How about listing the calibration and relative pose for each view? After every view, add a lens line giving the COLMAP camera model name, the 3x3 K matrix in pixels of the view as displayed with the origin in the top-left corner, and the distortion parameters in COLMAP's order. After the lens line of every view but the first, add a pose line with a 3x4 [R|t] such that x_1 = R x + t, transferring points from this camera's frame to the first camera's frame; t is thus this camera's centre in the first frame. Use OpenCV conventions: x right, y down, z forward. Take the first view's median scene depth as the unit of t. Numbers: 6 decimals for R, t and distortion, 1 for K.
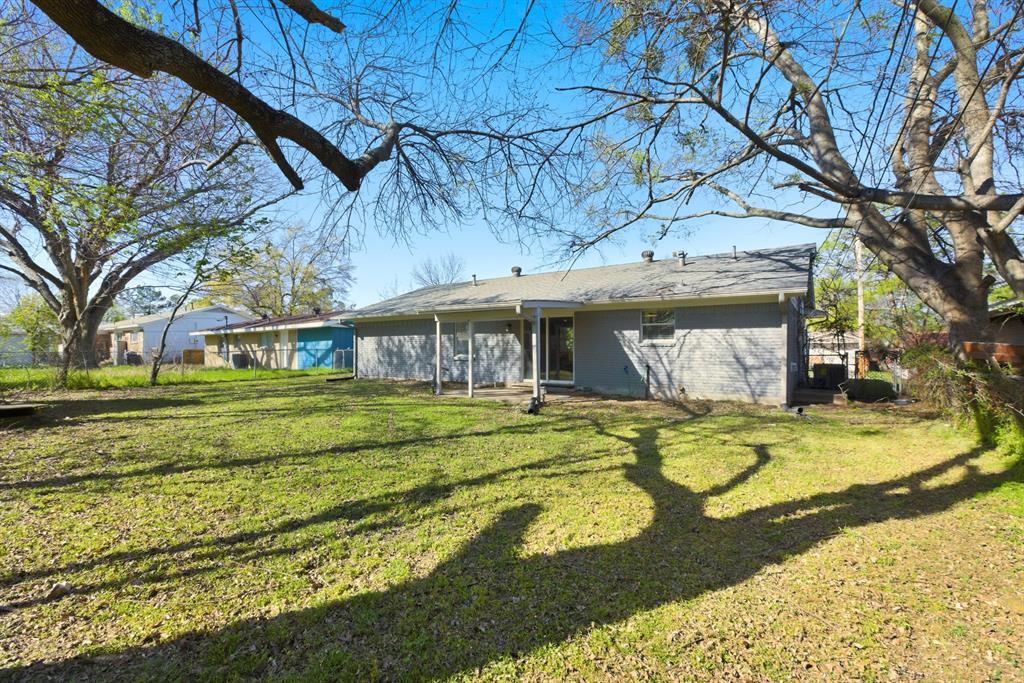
lens RADIAL K [[482.1, 0, 512.0], [0, 482.1, 341.5], [0, 0, 1]] dist [0.001864, 0.000135]
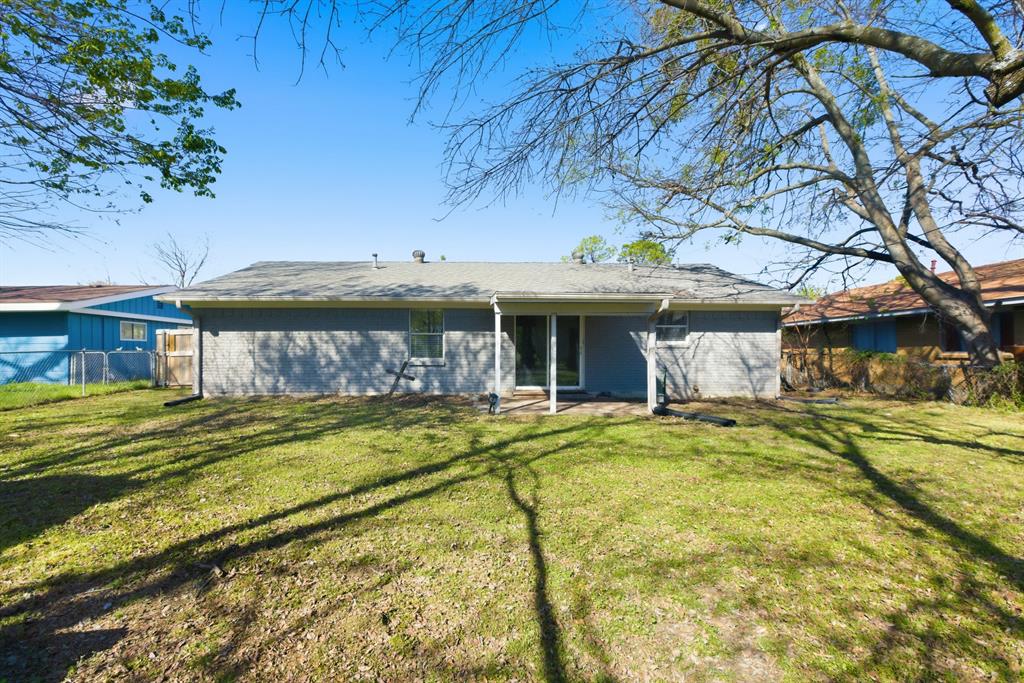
lens RADIAL K [[465.7, 0, 512.0], [0, 465.7, 341.5], [0, 0, 1]] dist [-0.002170, -0.000152]
pose [[0.781061, 0.008895, 0.624391, -0.576758], [-0.008490, 0.999957, -0.003626, 0.002097], [-0.624397, -0.002469, 0.781104, 0.448685]]
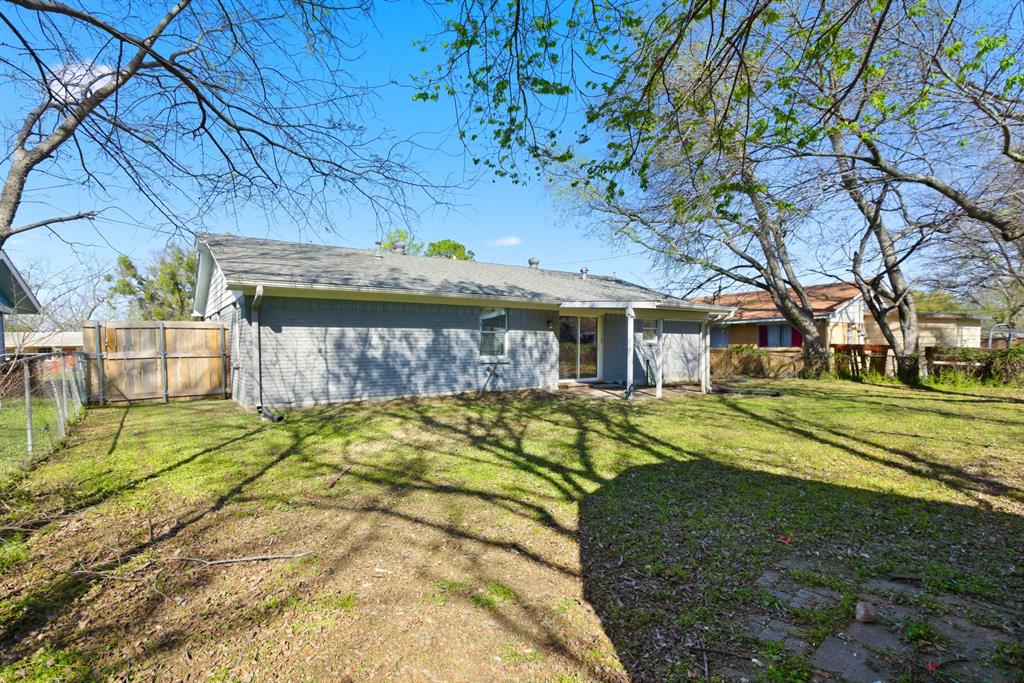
lens RADIAL K [[482.1, 0, 512.0], [0, 482.1, 341.5], [0, 0, 1]] dist [0.001864, 0.000135]
pose [[0.323353, 0.005226, 0.946264, -1.049593], [-0.009862, 0.999949, -0.002152, 0.005334], [-0.946227, -0.008636, 0.323388, 0.938399]]
